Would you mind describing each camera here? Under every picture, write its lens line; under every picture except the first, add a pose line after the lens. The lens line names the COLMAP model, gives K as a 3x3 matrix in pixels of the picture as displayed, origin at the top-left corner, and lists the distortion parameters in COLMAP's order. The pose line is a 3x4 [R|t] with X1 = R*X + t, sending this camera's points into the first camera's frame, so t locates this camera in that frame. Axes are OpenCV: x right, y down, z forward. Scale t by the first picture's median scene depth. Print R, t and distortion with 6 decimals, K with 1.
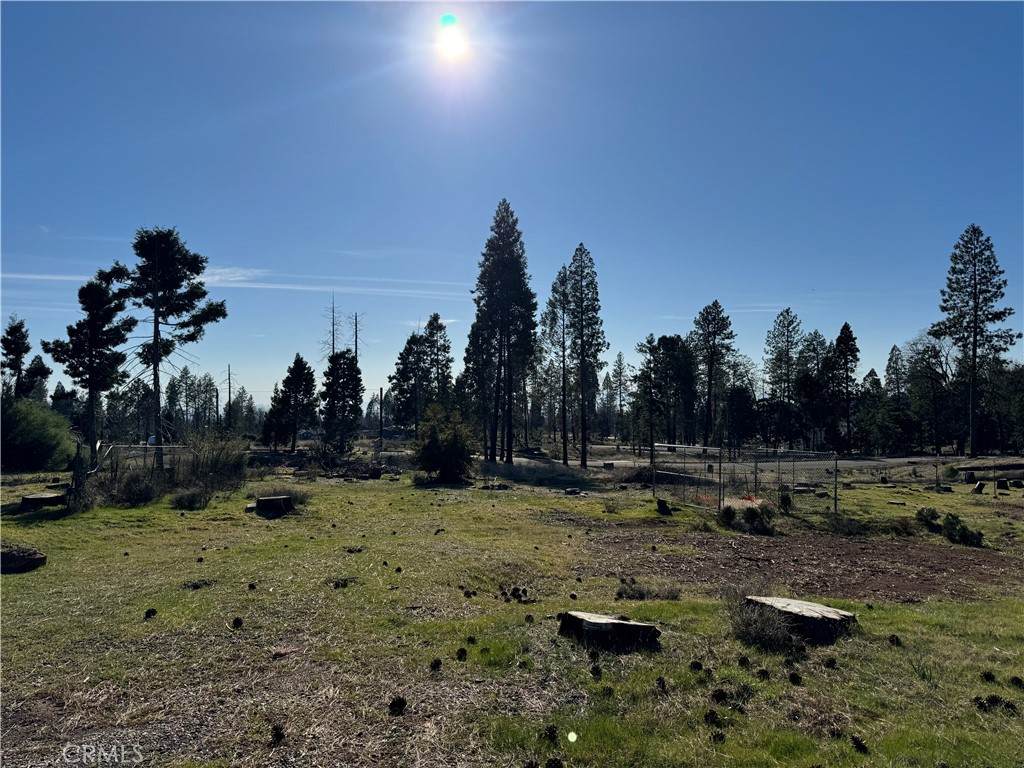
lens RADIAL K [[725.3, 0, 505.4], [0, 725.3, 385.9], [0, 0, 1]] dist [0.059730, -0.065236]
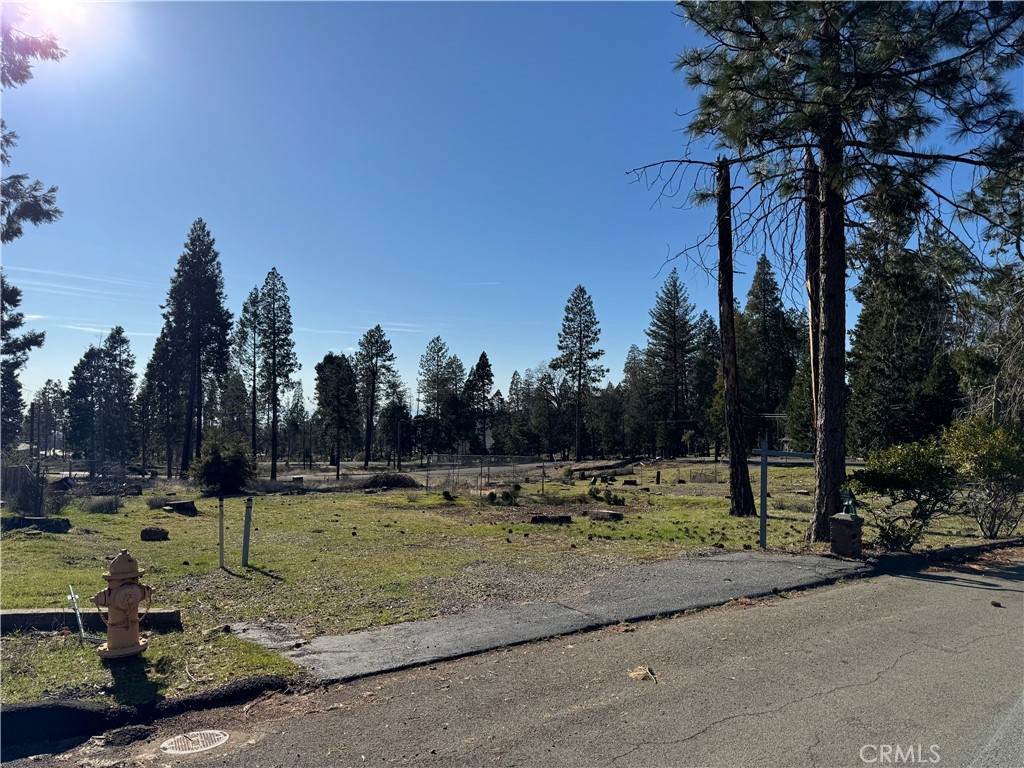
lens RADIAL K [[725.3, 0, 516.3], [0, 725.3, 394.1], [0, 0, 1]] dist [0.059730, -0.065236]
pose [[0.873790, 0.018833, 0.485939, -0.098186], [-0.015327, 0.999820, -0.011189, -0.007735], [-0.486062, 0.002329, 0.873921, -0.087621]]
